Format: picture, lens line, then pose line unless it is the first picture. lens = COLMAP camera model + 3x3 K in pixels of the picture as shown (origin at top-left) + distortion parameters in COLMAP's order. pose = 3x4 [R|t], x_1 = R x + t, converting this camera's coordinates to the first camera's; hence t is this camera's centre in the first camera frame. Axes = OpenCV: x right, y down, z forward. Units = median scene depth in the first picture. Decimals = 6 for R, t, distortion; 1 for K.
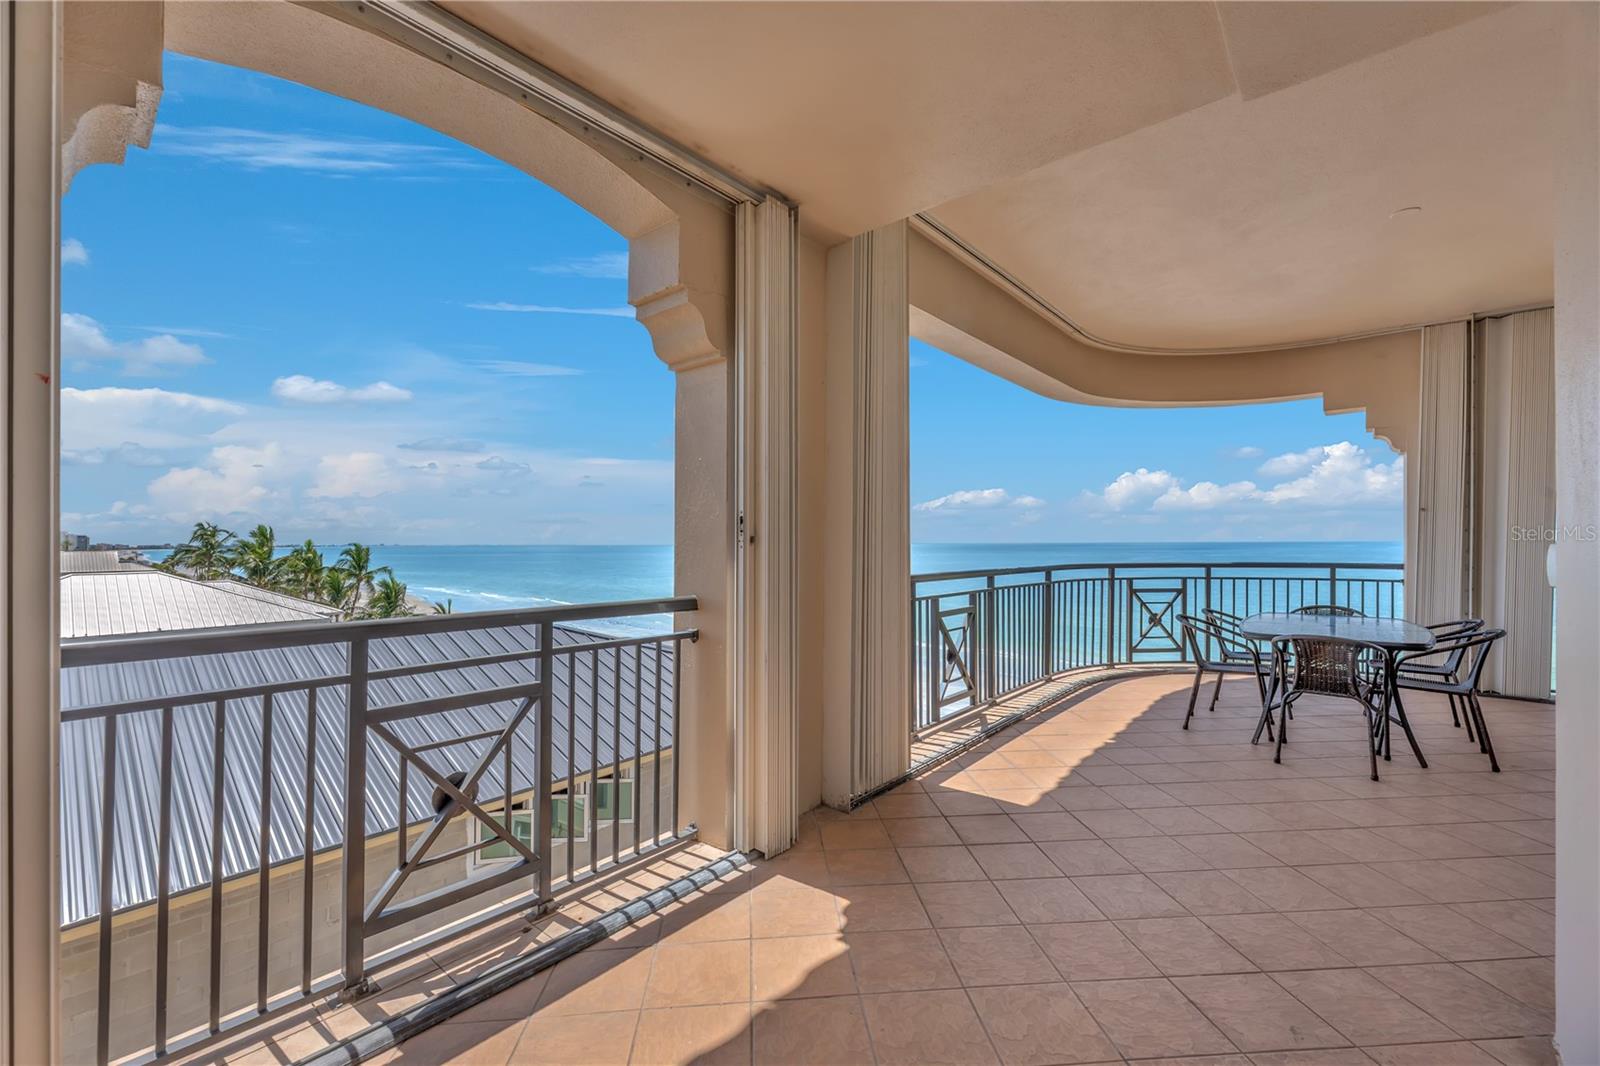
lens RADIAL K [[673.4, 0, 789.8], [0, 673.4, 548.3], [0, 0, 1]] dist [0.001679, 0.000460]
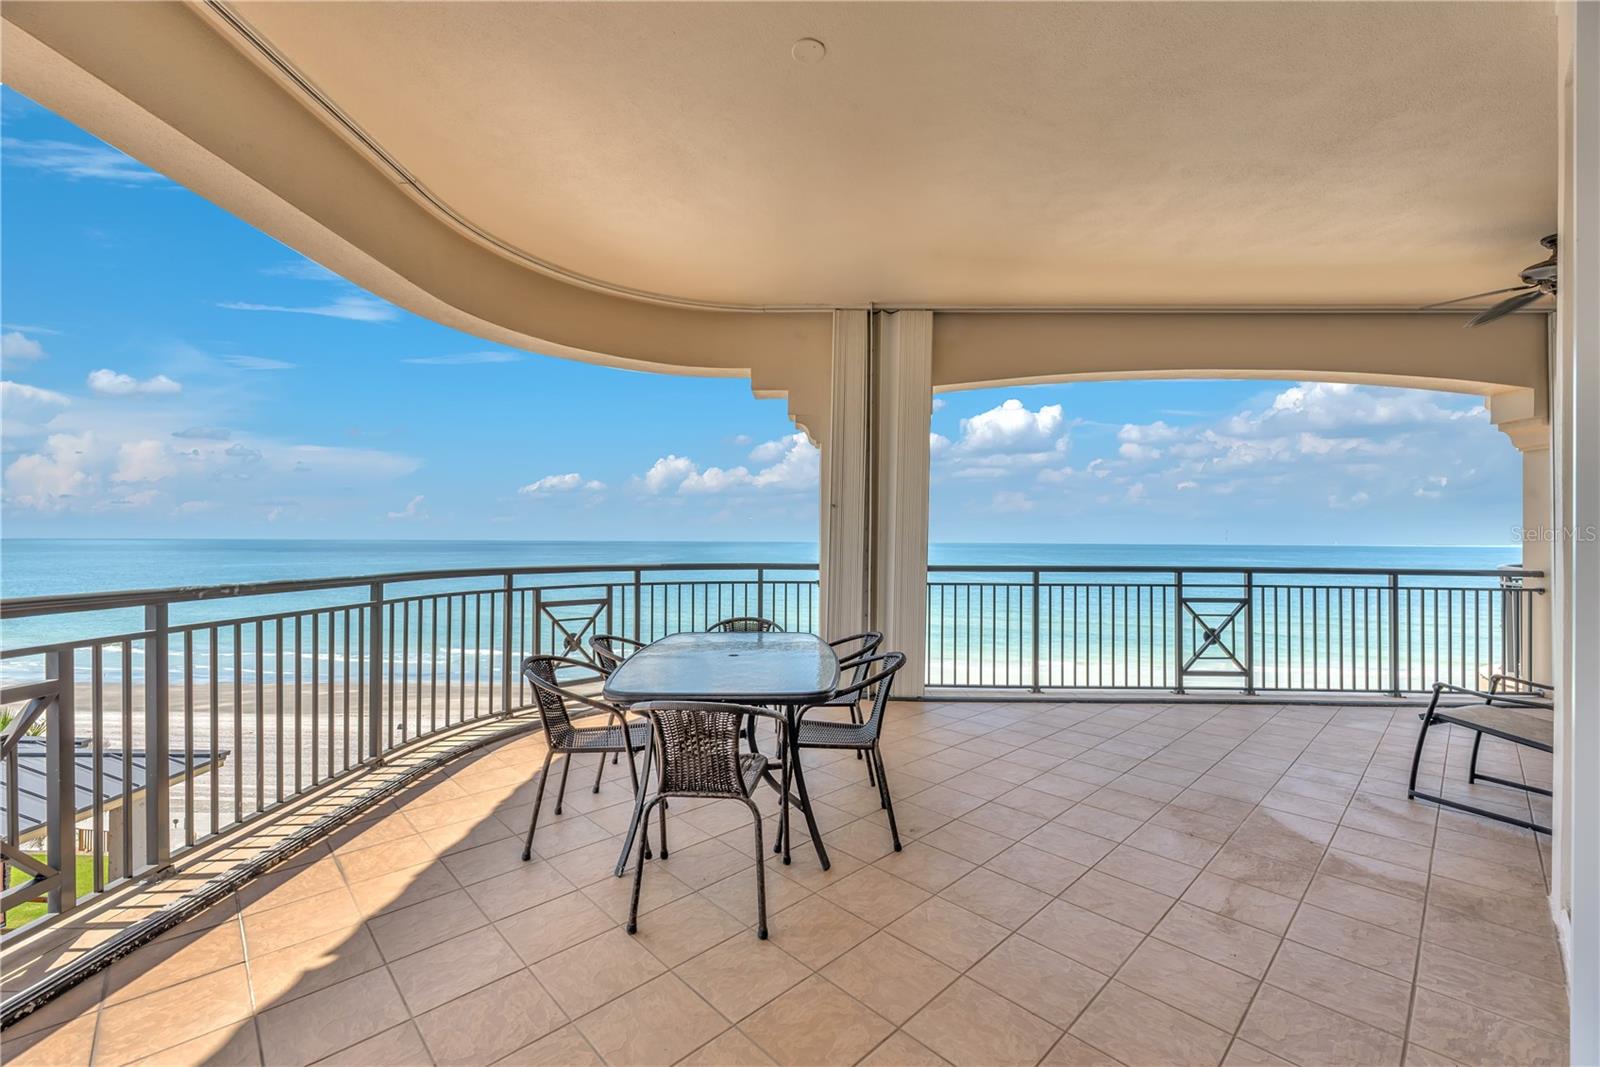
lens RADIAL K [[651.7, 0, 796.8], [0, 651.7, 544.4], [0, 0, 1]] dist [-0.000771, 0.000316]
pose [[0.773494, 0.005056, 0.633783, 0.313196], [-0.003395, 0.999987, -0.003835, -0.000444], [-0.633794, 0.000815, 0.773501, 0.320079]]
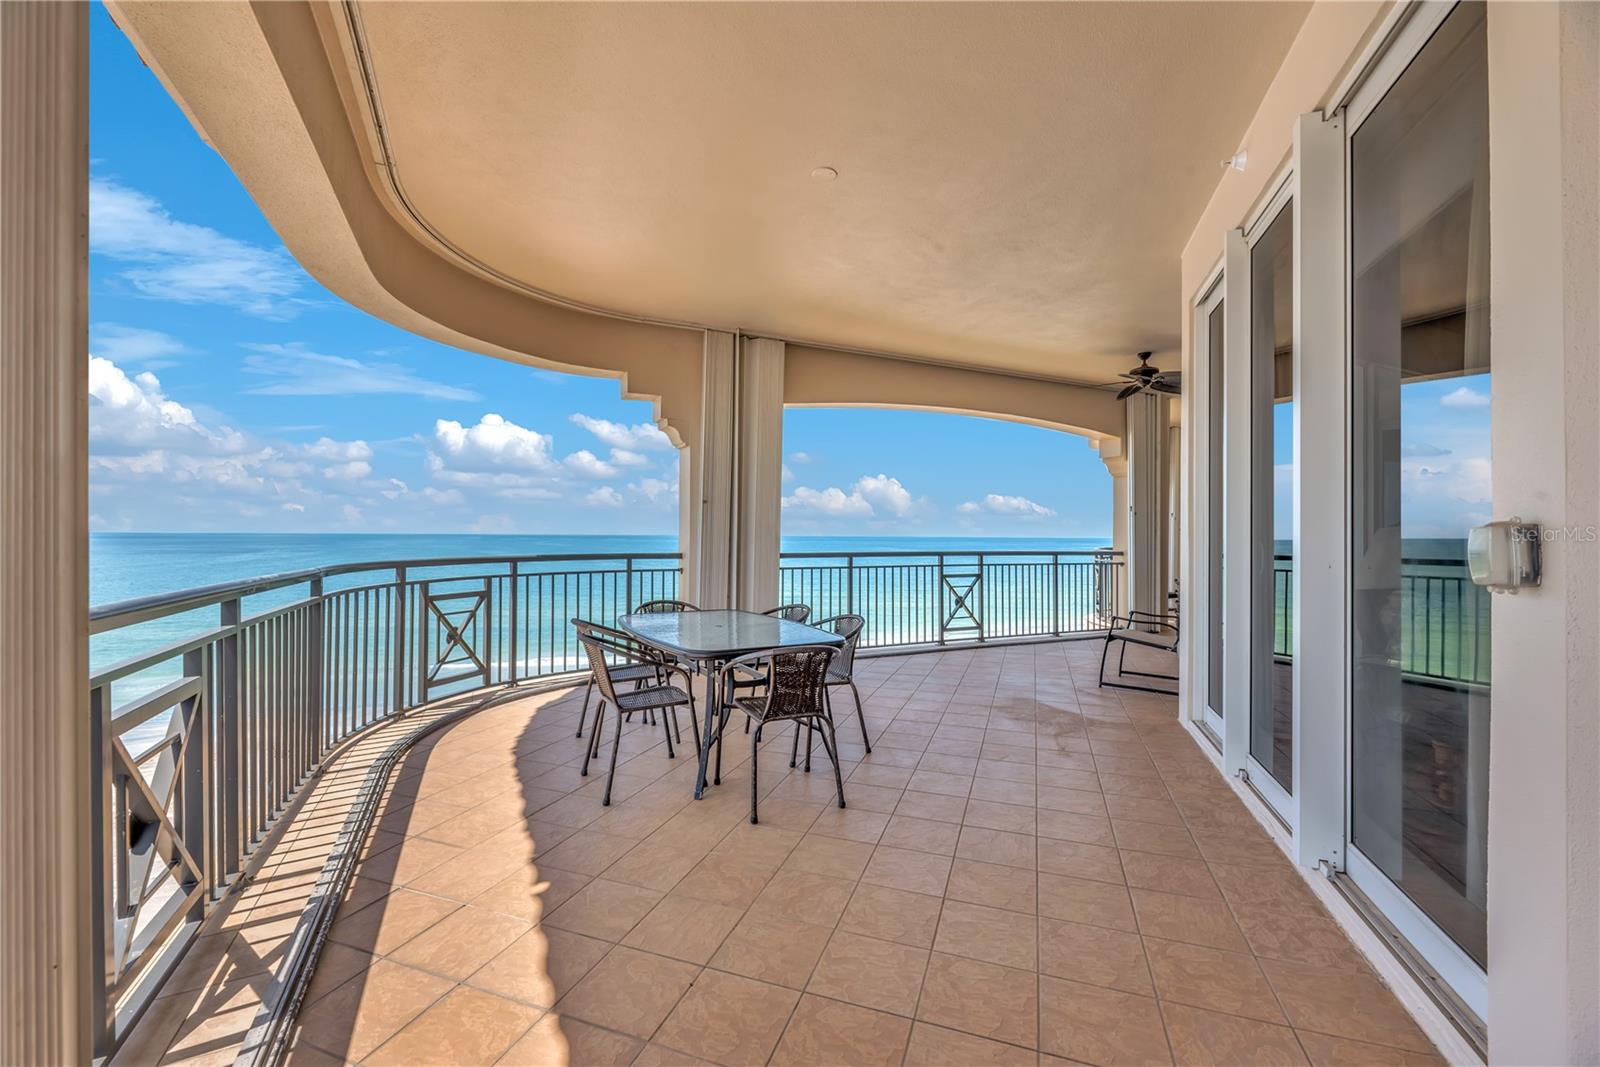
lens RADIAL K [[663.3, 0, 795.1], [0, 663.3, 539.5], [0, 0, 1]] dist [-0.001248, -0.000230]
pose [[0.411709, -0.001658, 0.911314, 0.045880], [-0.000300, 0.999998, 0.001955, -0.000205], [-0.911316, -0.001078, 0.411707, 0.419883]]
